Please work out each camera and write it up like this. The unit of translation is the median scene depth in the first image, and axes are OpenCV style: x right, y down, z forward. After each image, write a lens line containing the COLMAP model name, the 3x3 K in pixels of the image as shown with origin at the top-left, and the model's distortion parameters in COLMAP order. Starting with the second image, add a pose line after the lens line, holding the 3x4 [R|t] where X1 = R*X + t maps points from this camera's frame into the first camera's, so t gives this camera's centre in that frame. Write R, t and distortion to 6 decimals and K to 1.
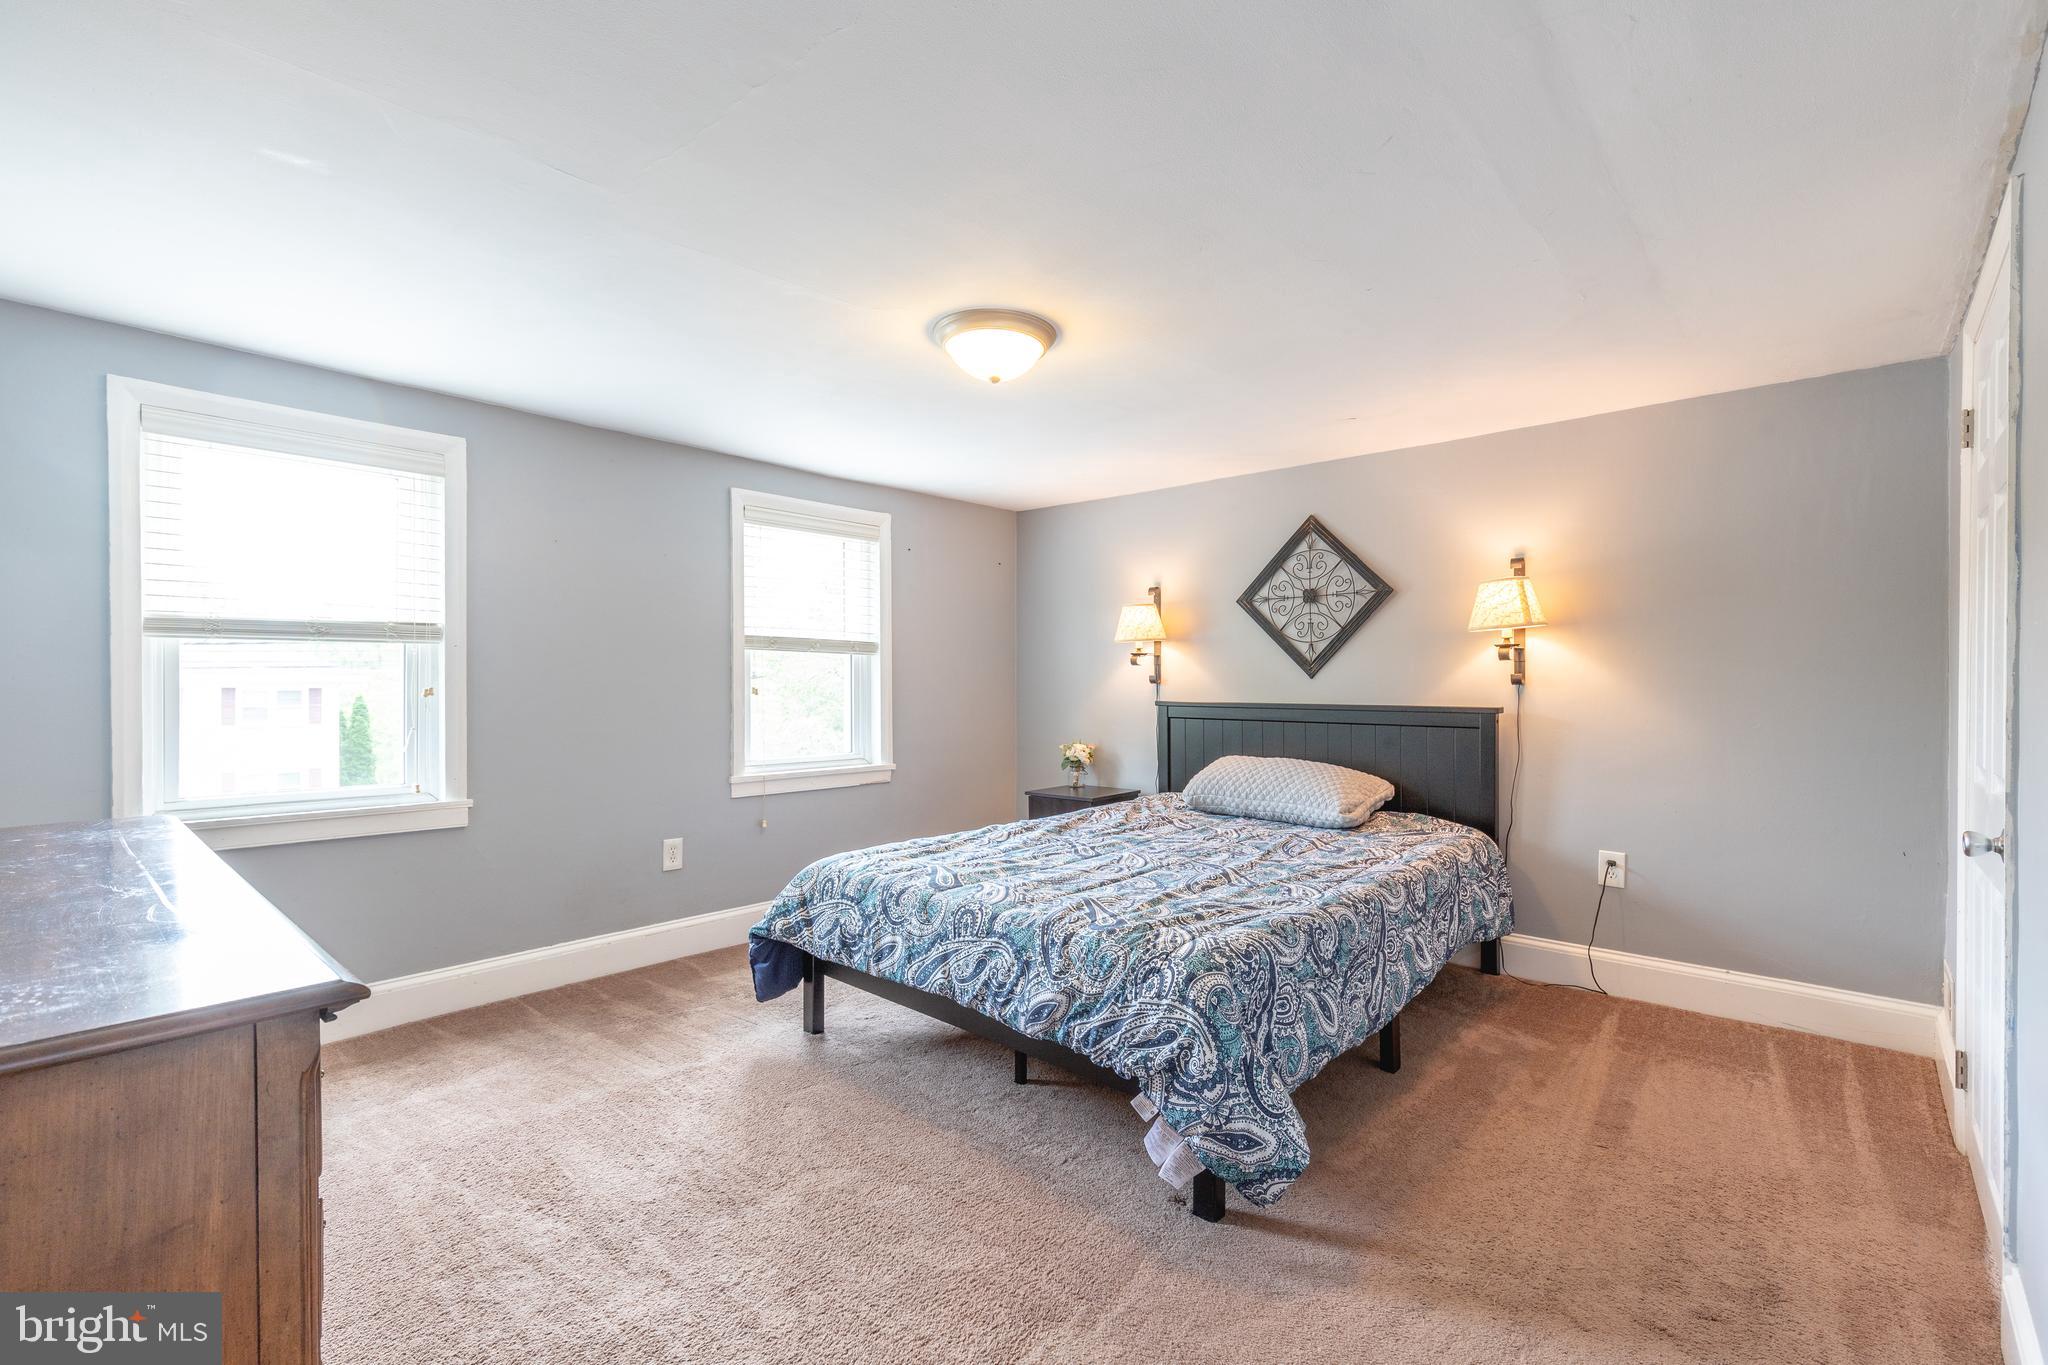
lens RADIAL K [[920.9, 0, 1033.2], [0, 920.9, 692.5], [0, 0, 1]] dist [0.006893, -0.000718]
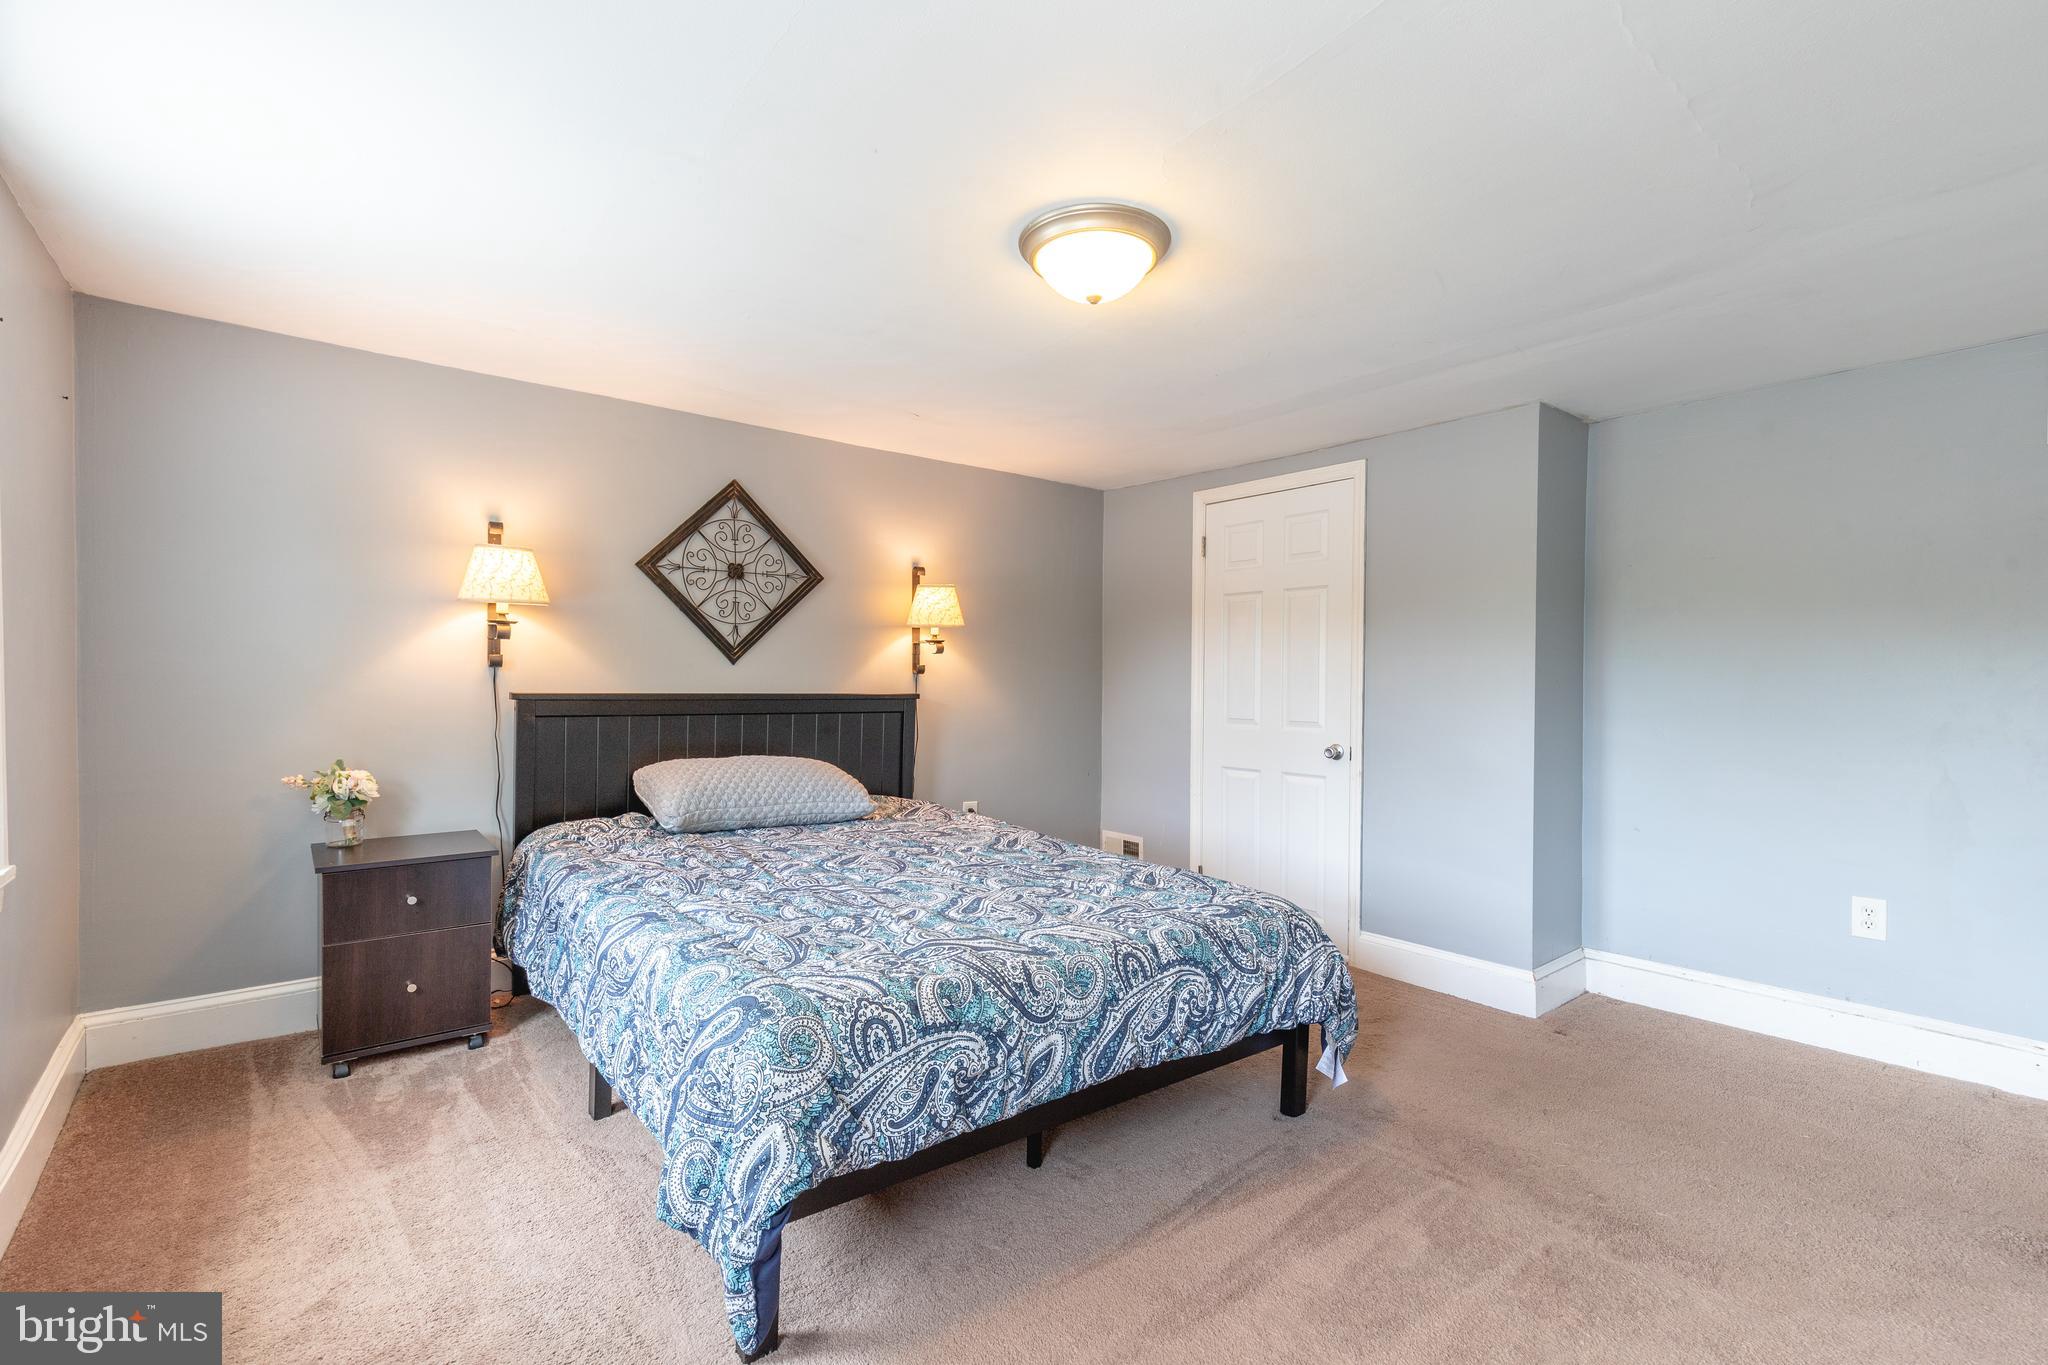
lens RADIAL K [[920.9, 0, 1033.2], [0, 920.9, 692.5], [0, 0, 1]] dist [0.006893, -0.000718]
pose [[0.154968, -0.012844, 0.987836, -0.534150], [-0.004634, 0.999895, 0.013728, -0.002032], [-0.987909, -0.006705, 0.154892, 0.582682]]
